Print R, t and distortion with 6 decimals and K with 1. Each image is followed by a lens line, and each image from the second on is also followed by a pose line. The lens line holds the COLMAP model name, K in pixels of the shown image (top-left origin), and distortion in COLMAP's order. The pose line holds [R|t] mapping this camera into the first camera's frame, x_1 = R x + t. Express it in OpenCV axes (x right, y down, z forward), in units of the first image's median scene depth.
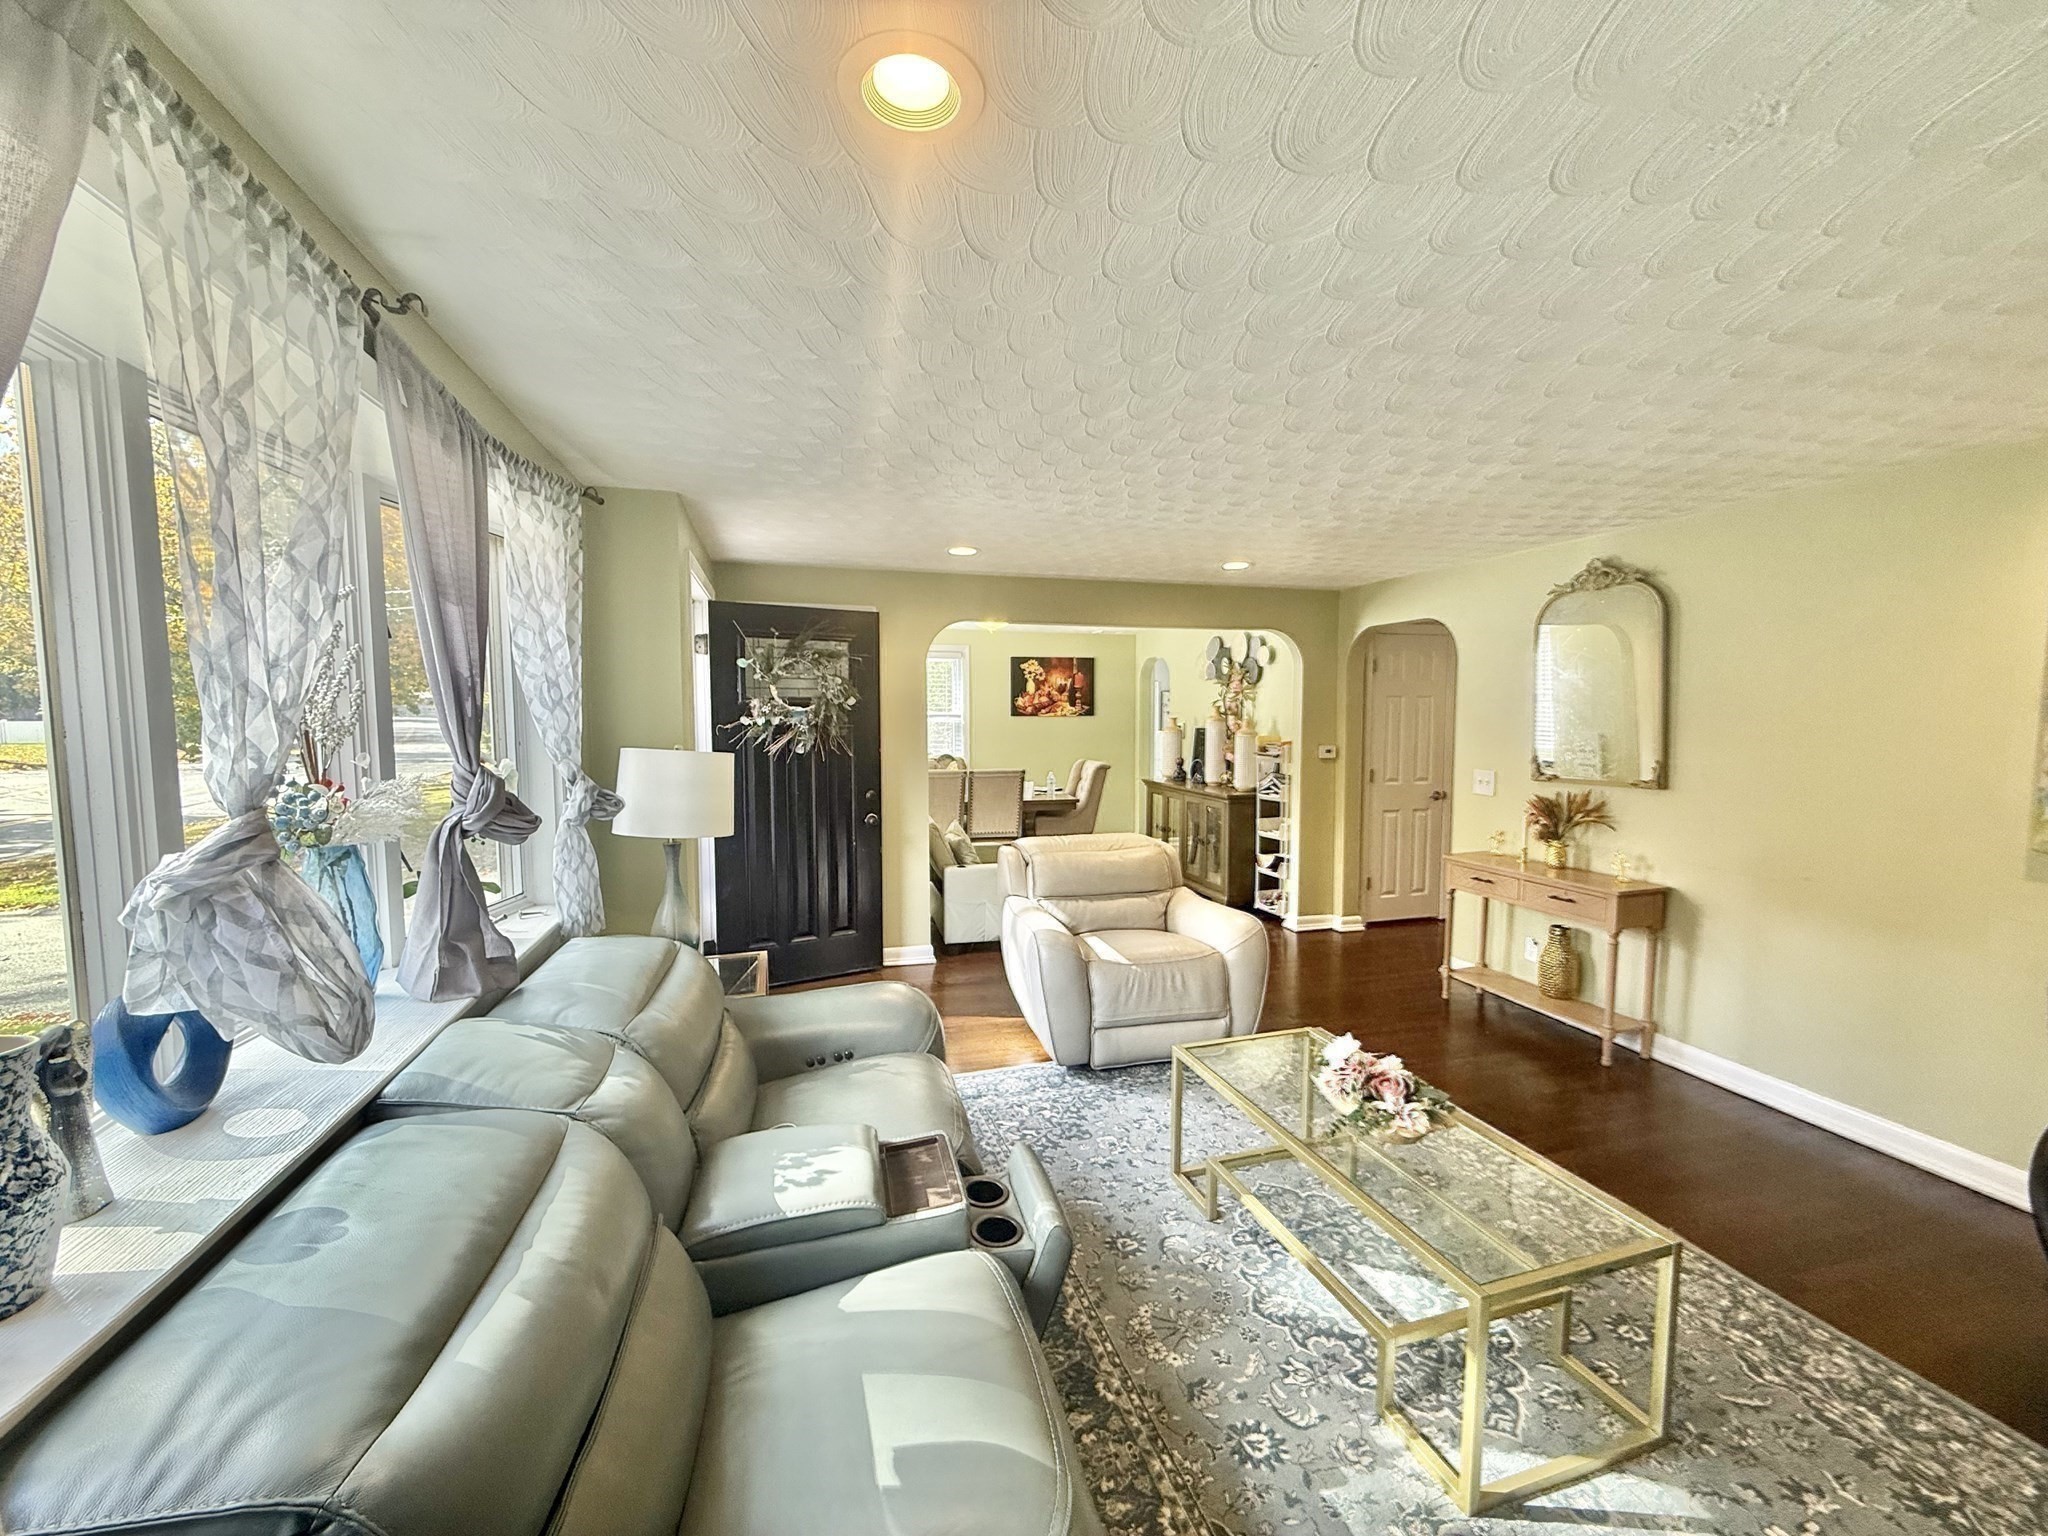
lens RADIAL K [[813.8, 0, 1017.7], [0, 813.8, 777.0], [0, 0, 1]] dist [0.000409, -0.000639]
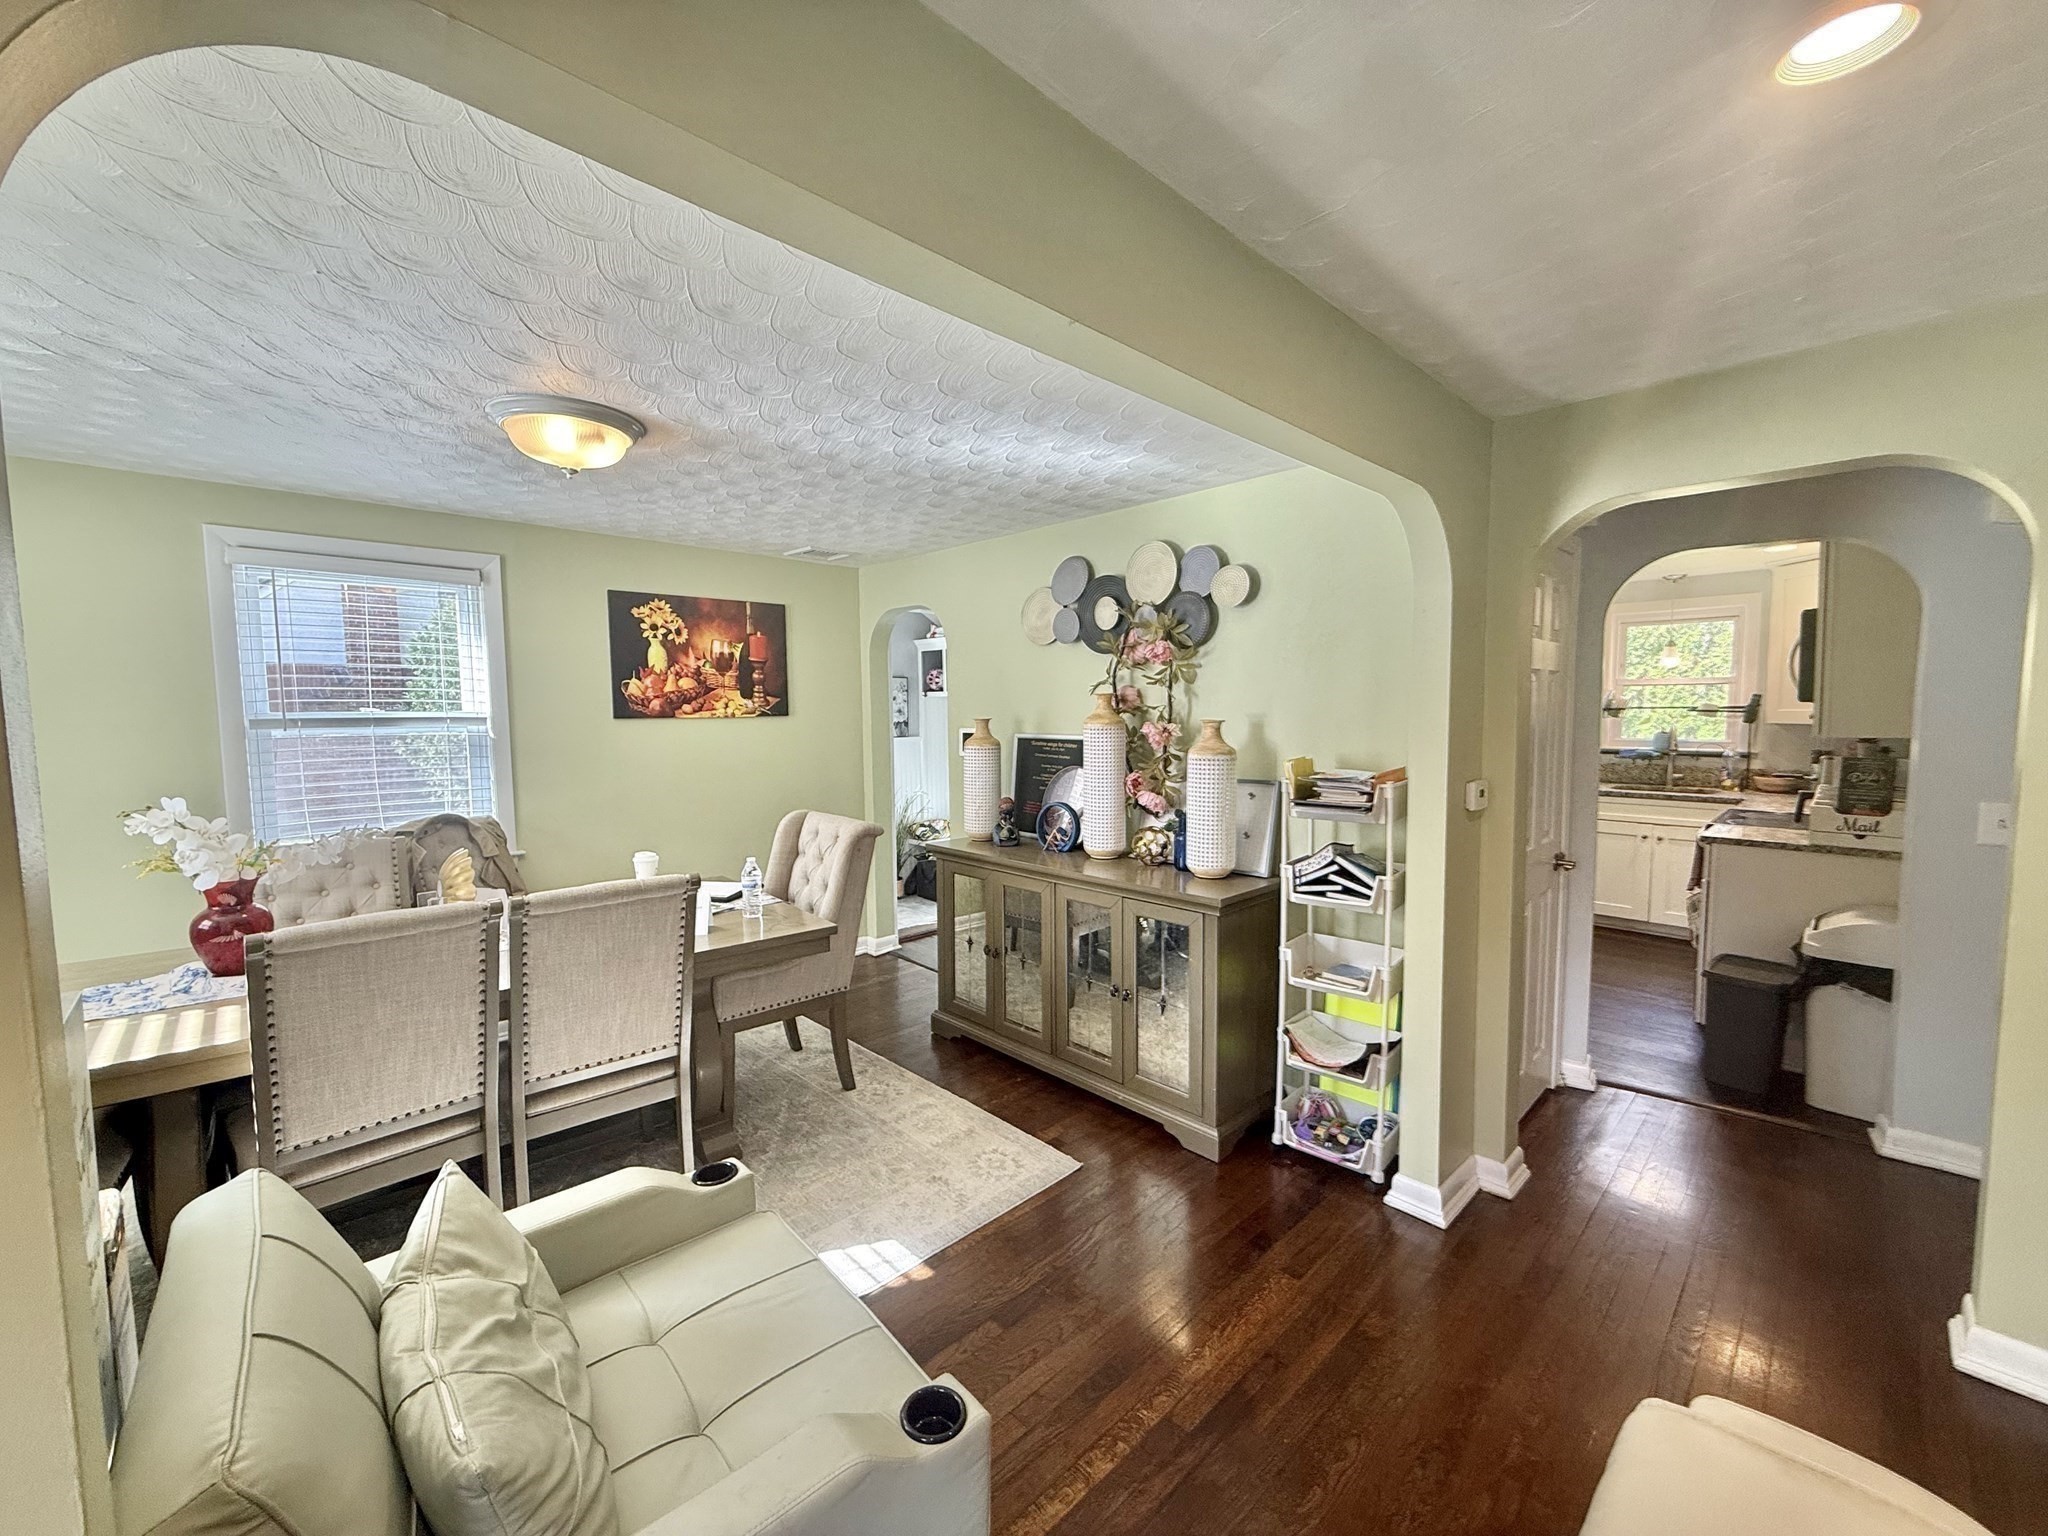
lens RADIAL K [[813.8, 0, 1018.3], [0, 813.8, 770.9], [0, 0, 1]] dist [0.000409, -0.000639]
pose [[0.881275, -0.043331, 0.470613, -0.031295], [0.044689, 0.998967, 0.008293, -0.049036], [-0.470486, 0.013723, 0.882301, 0.612201]]
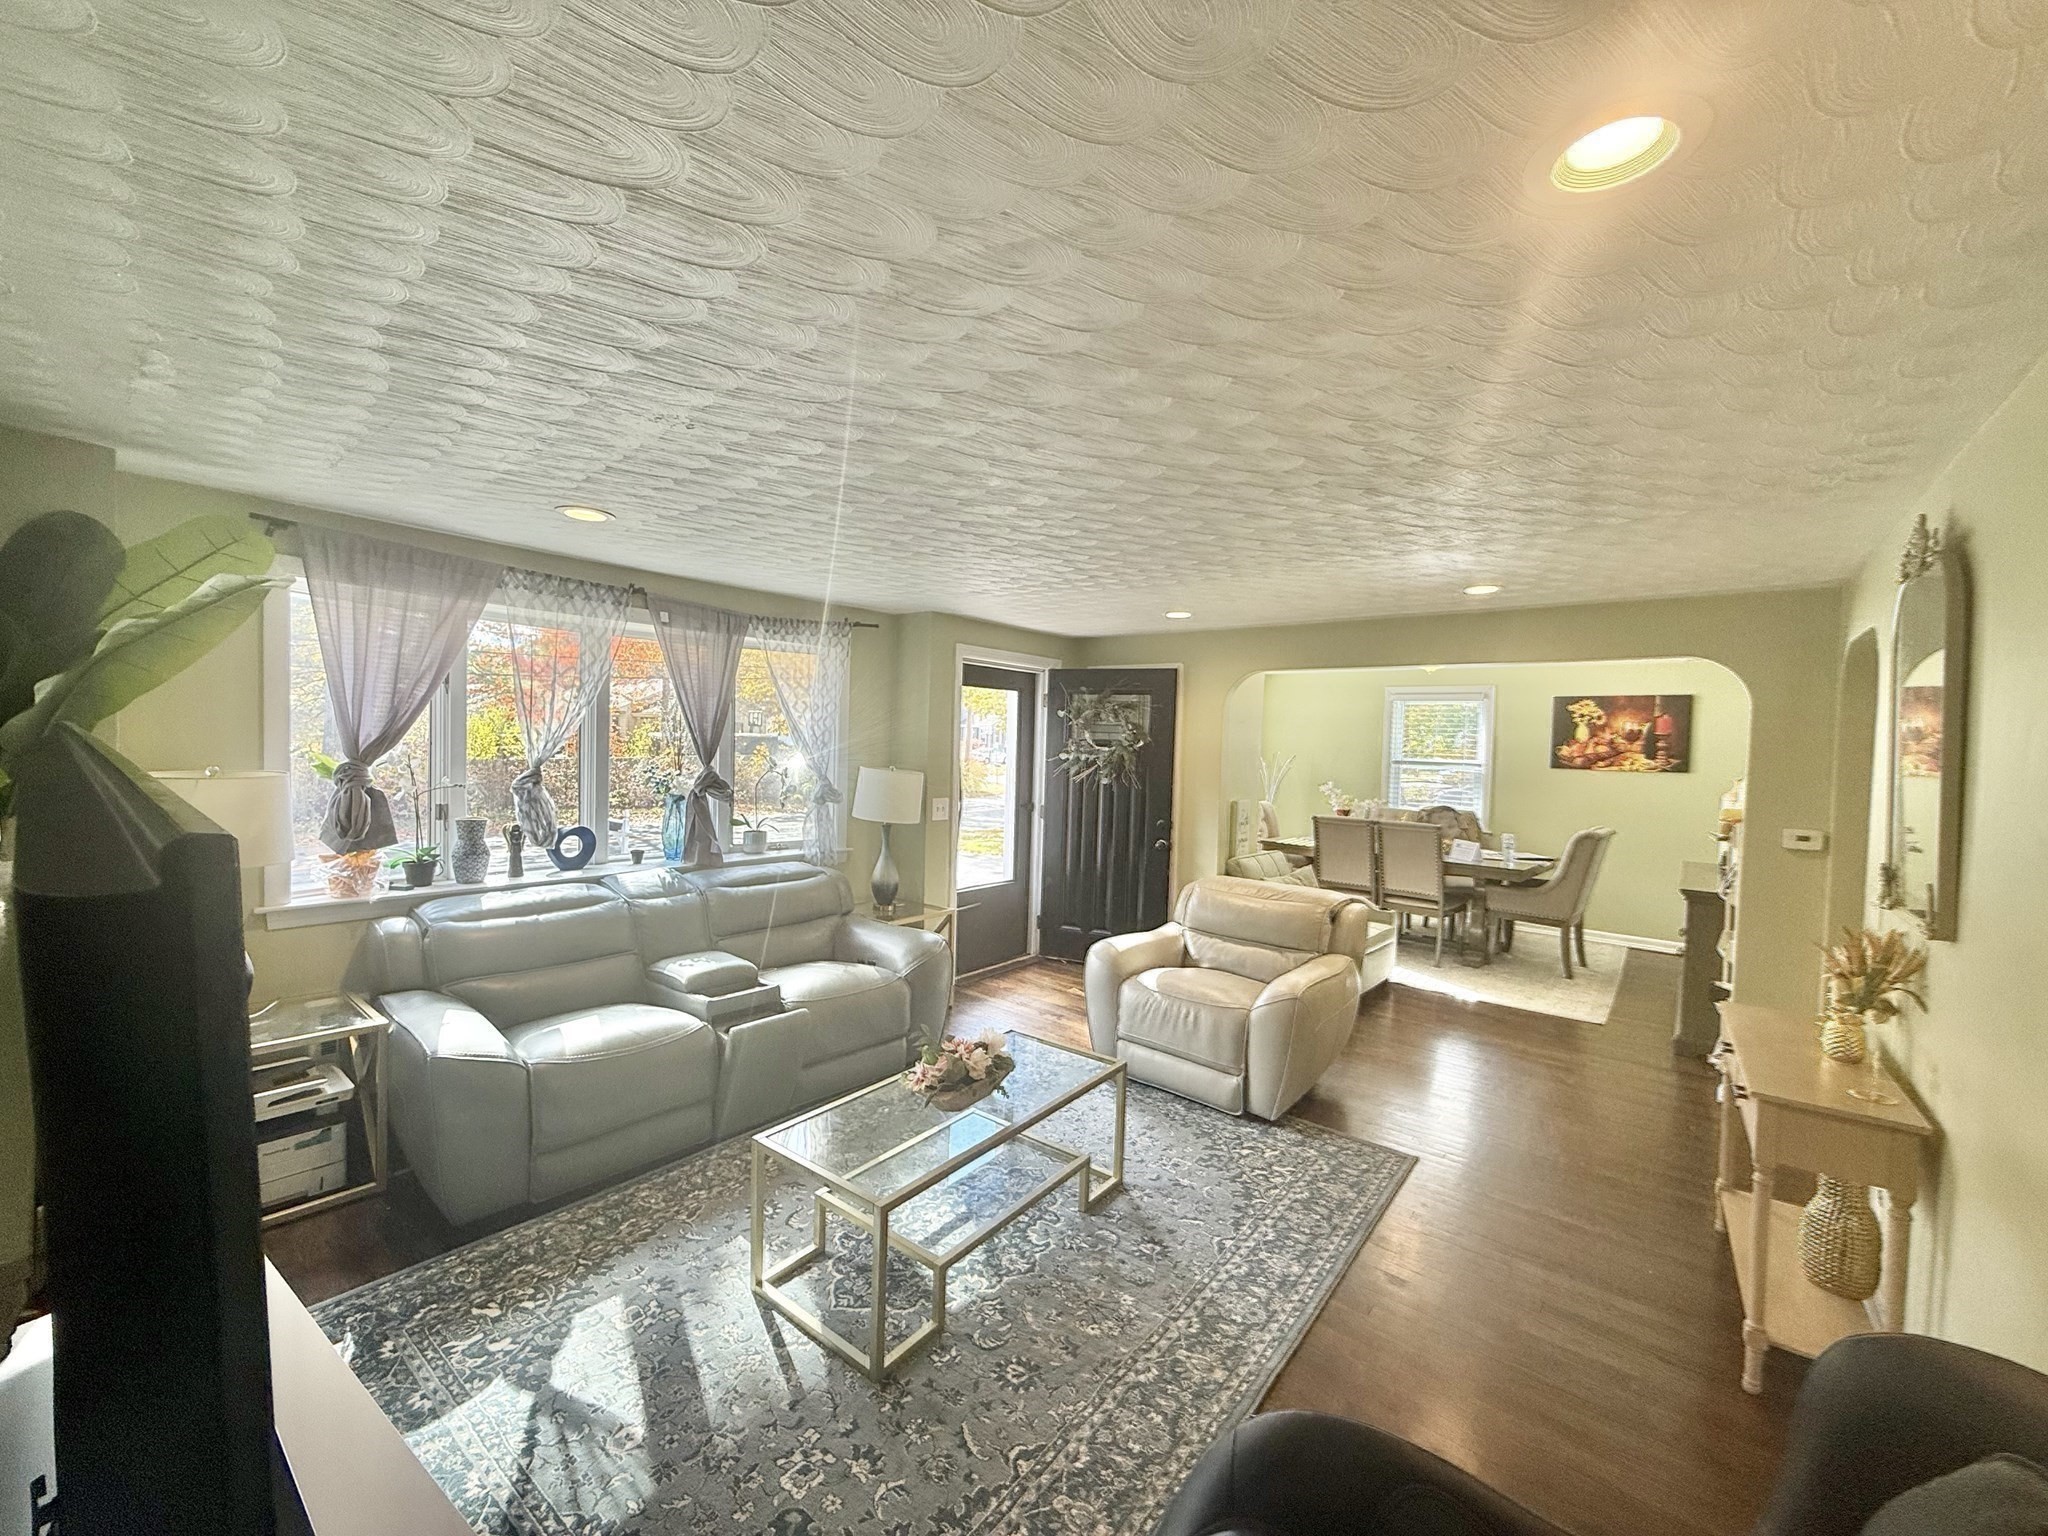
lens RADIAL K [[813.8, 0, 1010.4], [0, 813.8, 768.2], [0, 0, 1]] dist [0.000409, -0.000639]
pose [[0.569395, 0.045231, -0.820819, 0.454811], [-0.095123, 0.995403, -0.011134, -0.016901], [0.816542, 0.084418, 0.571081, 0.102449]]
